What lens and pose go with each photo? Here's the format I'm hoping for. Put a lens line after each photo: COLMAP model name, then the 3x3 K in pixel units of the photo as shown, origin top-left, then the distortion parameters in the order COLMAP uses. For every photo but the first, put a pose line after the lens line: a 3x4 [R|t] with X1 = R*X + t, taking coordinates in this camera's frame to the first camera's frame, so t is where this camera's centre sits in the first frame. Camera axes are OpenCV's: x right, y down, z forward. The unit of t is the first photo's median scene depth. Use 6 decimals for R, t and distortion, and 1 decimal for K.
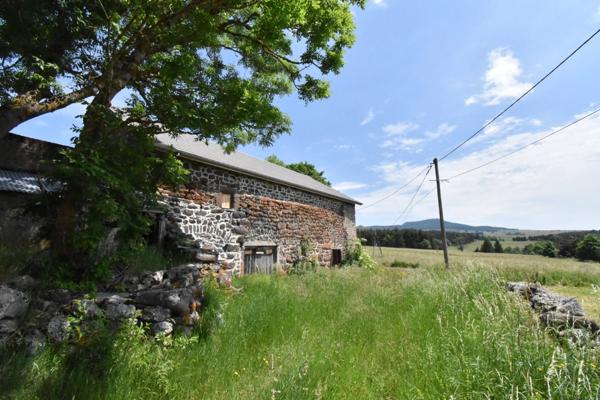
lens RADIAL K [[265.2, 0, 300.4], [0, 265.2, 192.2], [0, 0, 1]] dist [-0.015729, -0.000425]
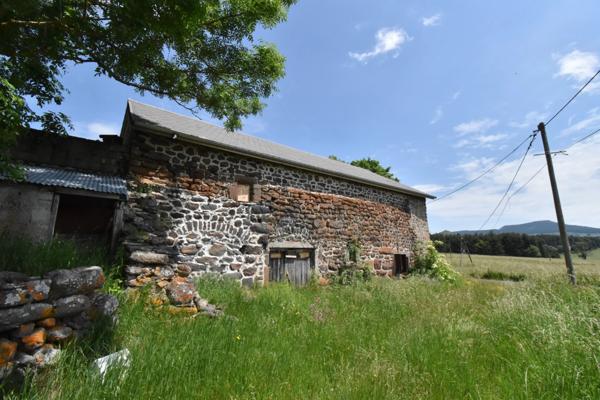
lens RADIAL K [[265.2, 0, 300.4], [0, 265.2, 192.2], [0, 0, 1]] dist [-0.015729, -0.000425]
pose [[0.961388, -0.052522, -0.270139, 0.102959], [0.046097, 0.998484, -0.030079, 0.057125], [0.271309, 0.016465, 0.962351, 0.220770]]
